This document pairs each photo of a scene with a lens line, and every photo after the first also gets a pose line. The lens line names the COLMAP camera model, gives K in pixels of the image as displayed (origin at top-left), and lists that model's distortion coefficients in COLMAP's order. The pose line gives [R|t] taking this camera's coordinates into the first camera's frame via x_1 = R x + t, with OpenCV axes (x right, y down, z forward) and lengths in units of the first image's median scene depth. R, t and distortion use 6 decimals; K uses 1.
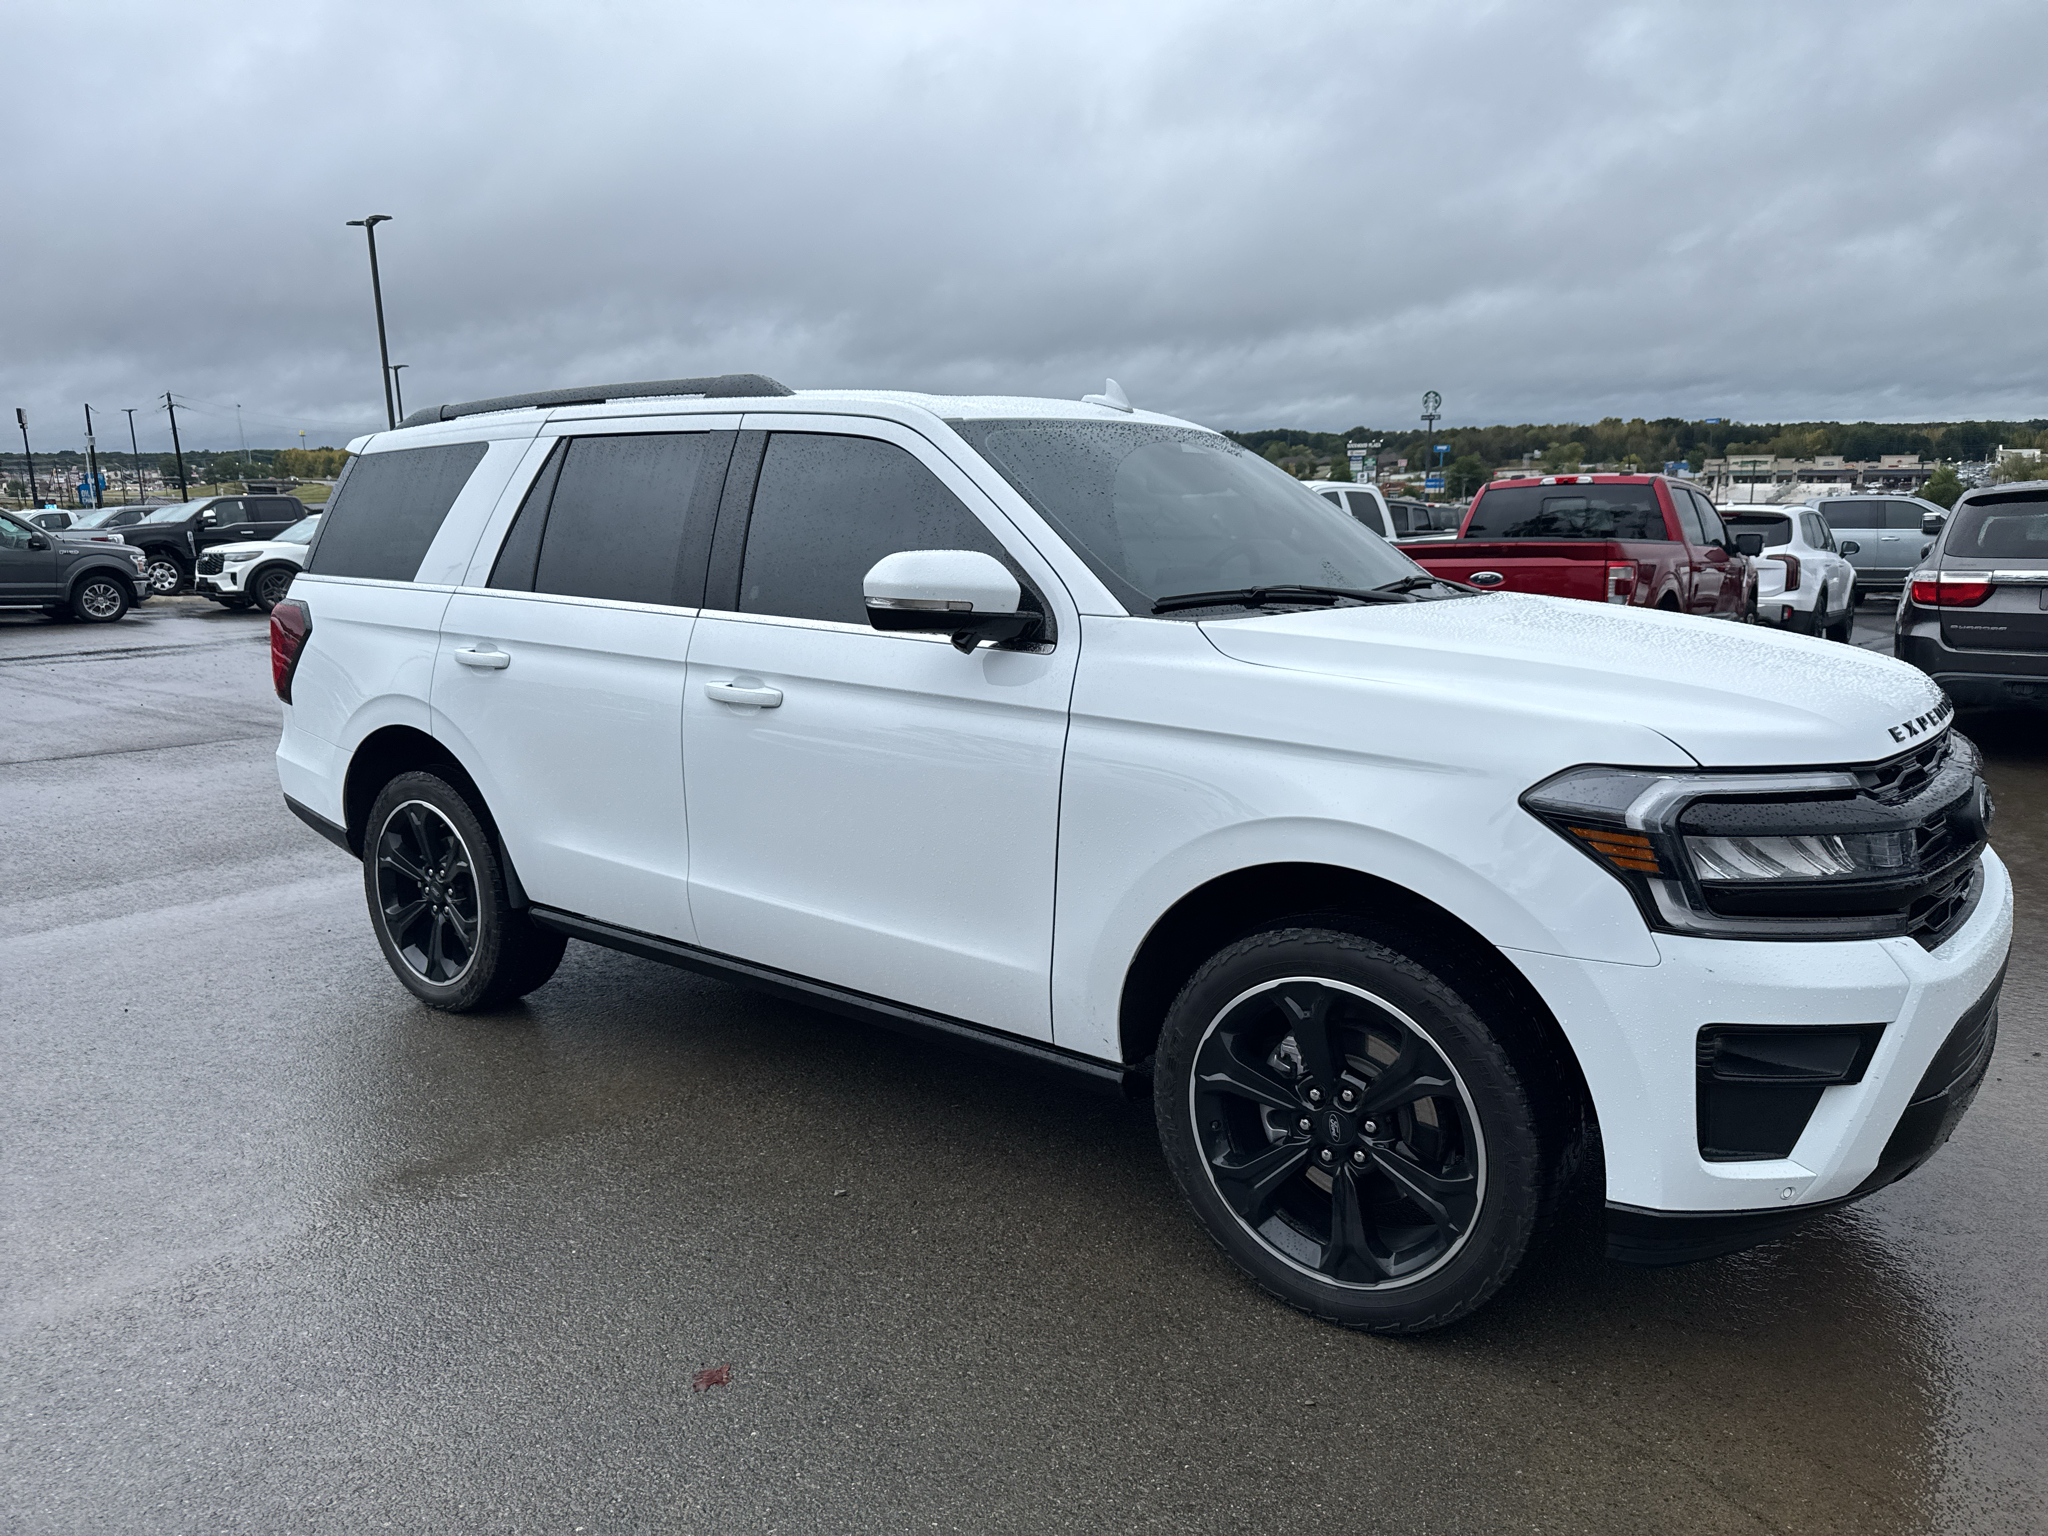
lens RADIAL K [[1453.5, 0, 1005.6], [0, 1453.5, 801.5], [0, 0, 1]] dist [0.042476, -0.050116]
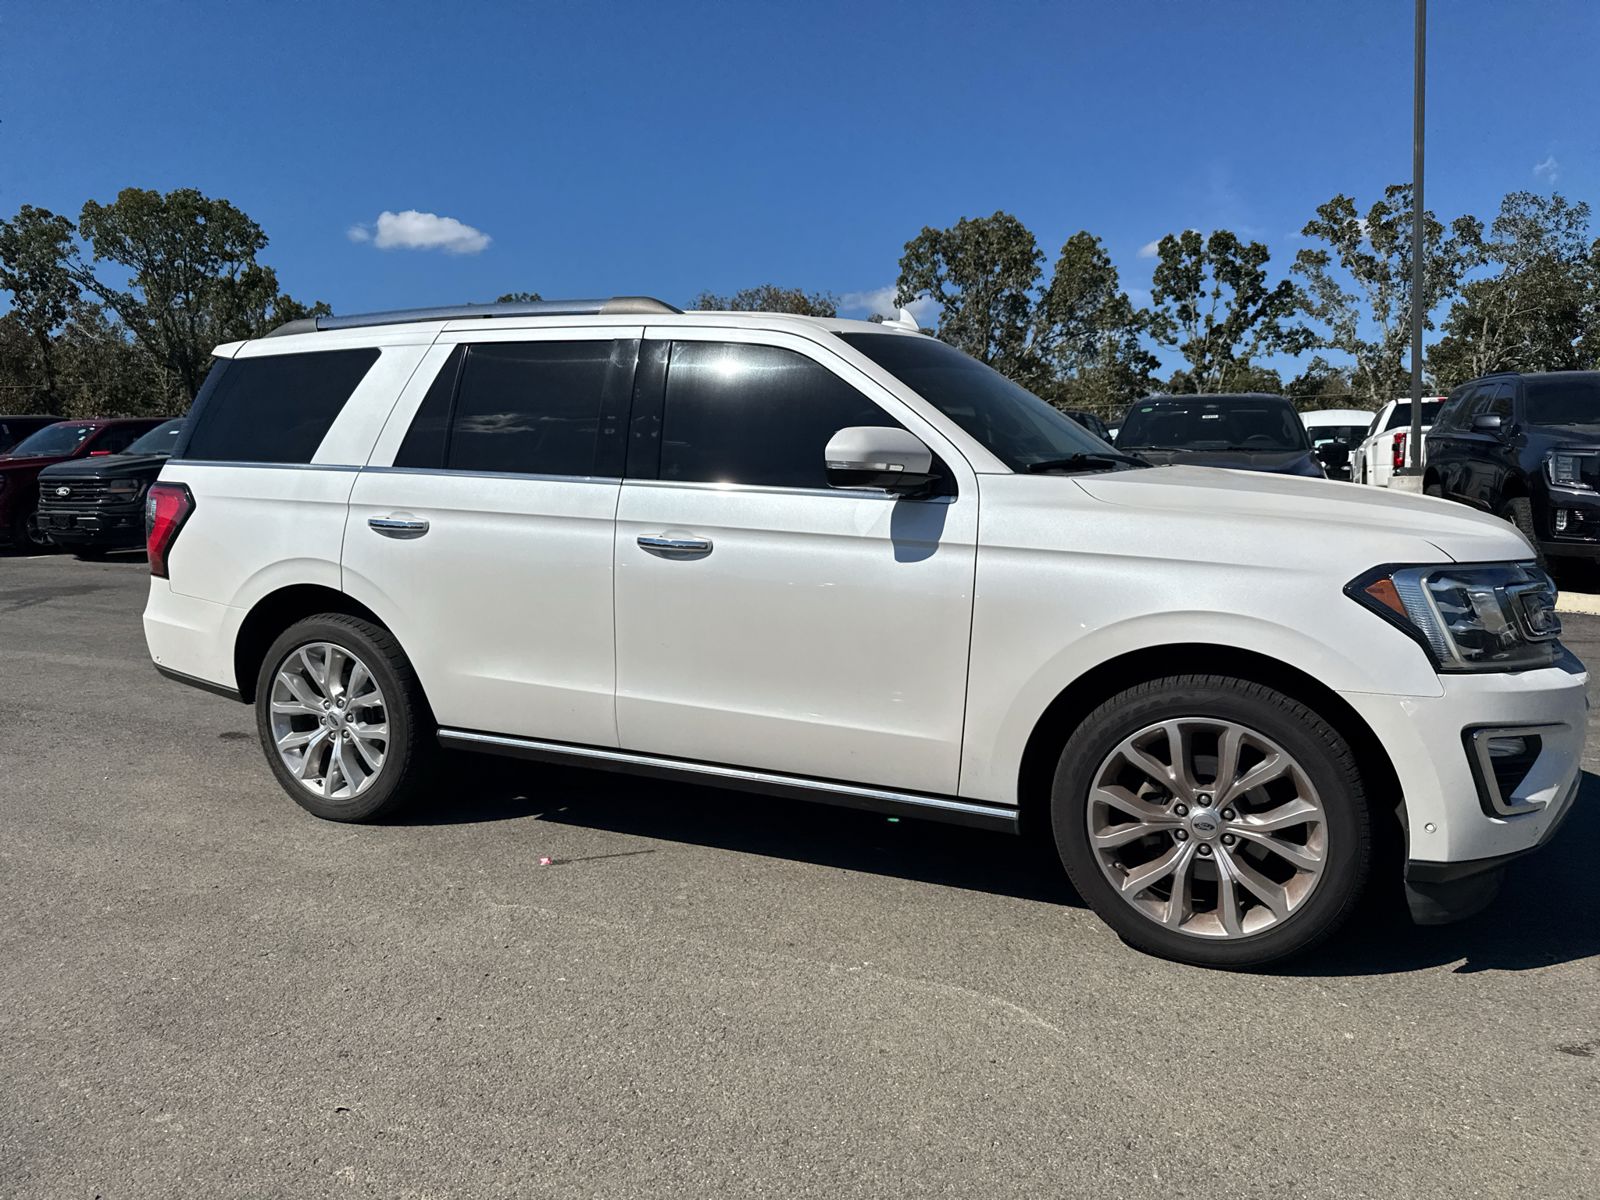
lens RADIAL K [[1135.6, 0, 802.9], [0, 1135.6, 616.7], [0, 0, 1]] dist [0.042476, -0.050116]
pose [[0.969601, -0.030779, 0.242746, -0.297258], [0.041145, 0.998440, -0.037750, 0.030952], [-0.241206, 0.046591, 0.969355, 0.011575]]
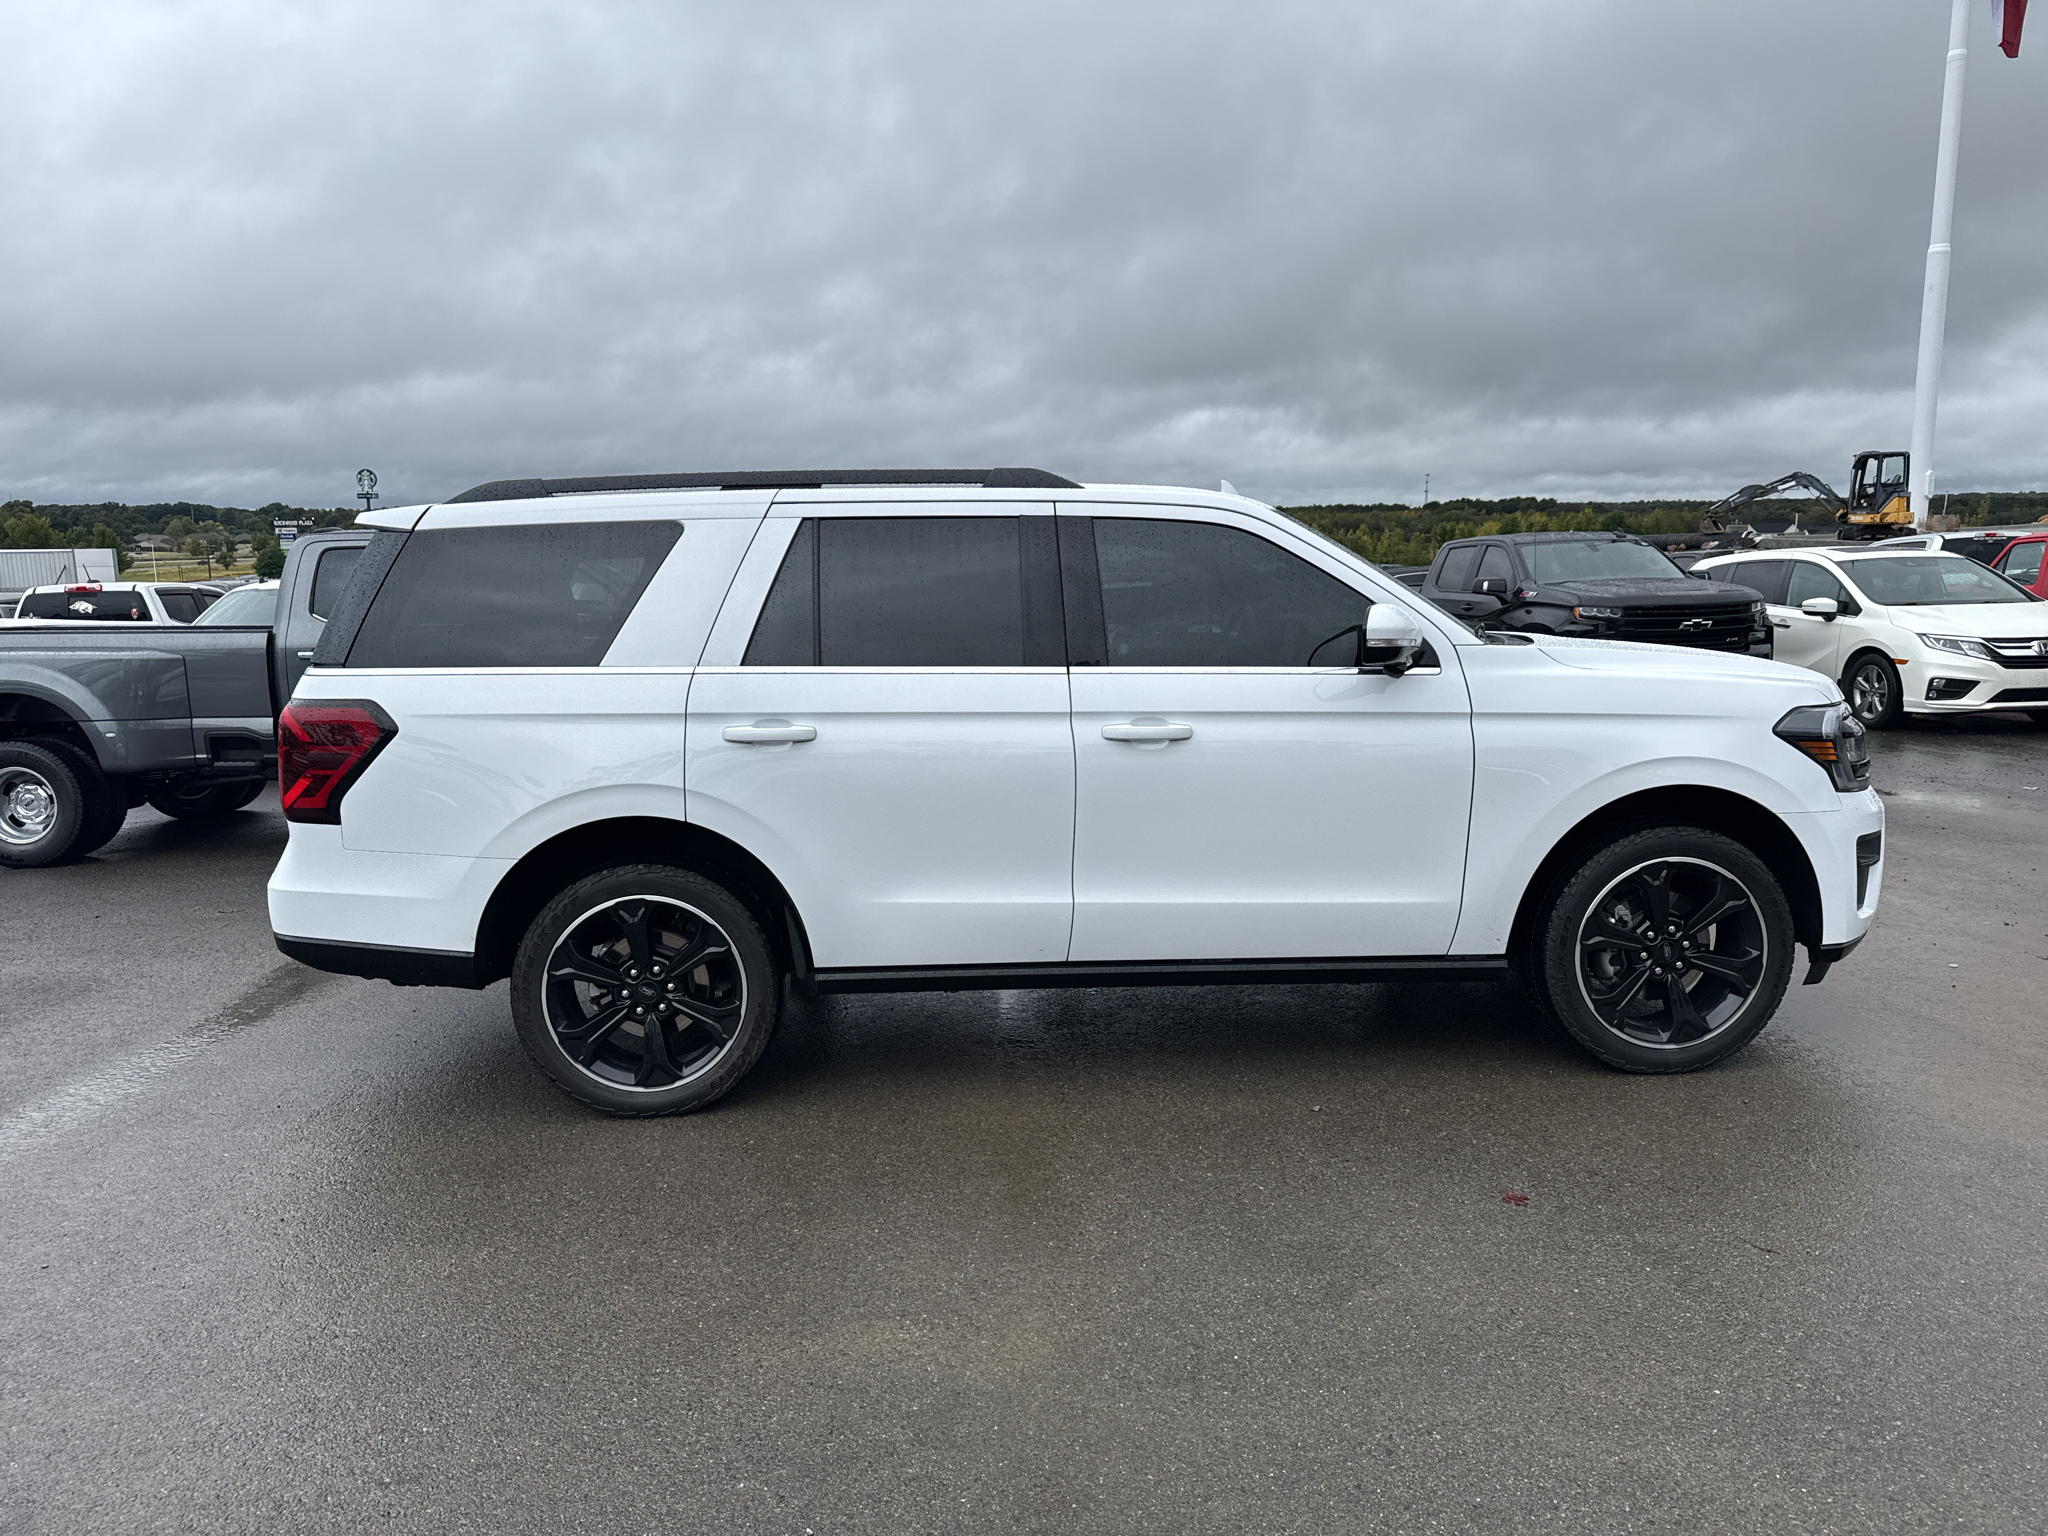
lens RADIAL K [[1453.5, 0, 1023.6], [0, 1453.5, 770.2], [0, 0, 1]] dist [0.042476, -0.050116]
pose [[0.759179, -0.094824, 0.643938, -0.980210], [0.141875, 0.989650, -0.021533, -0.029911], [-0.635231, 0.107706, 0.764775, 0.139652]]
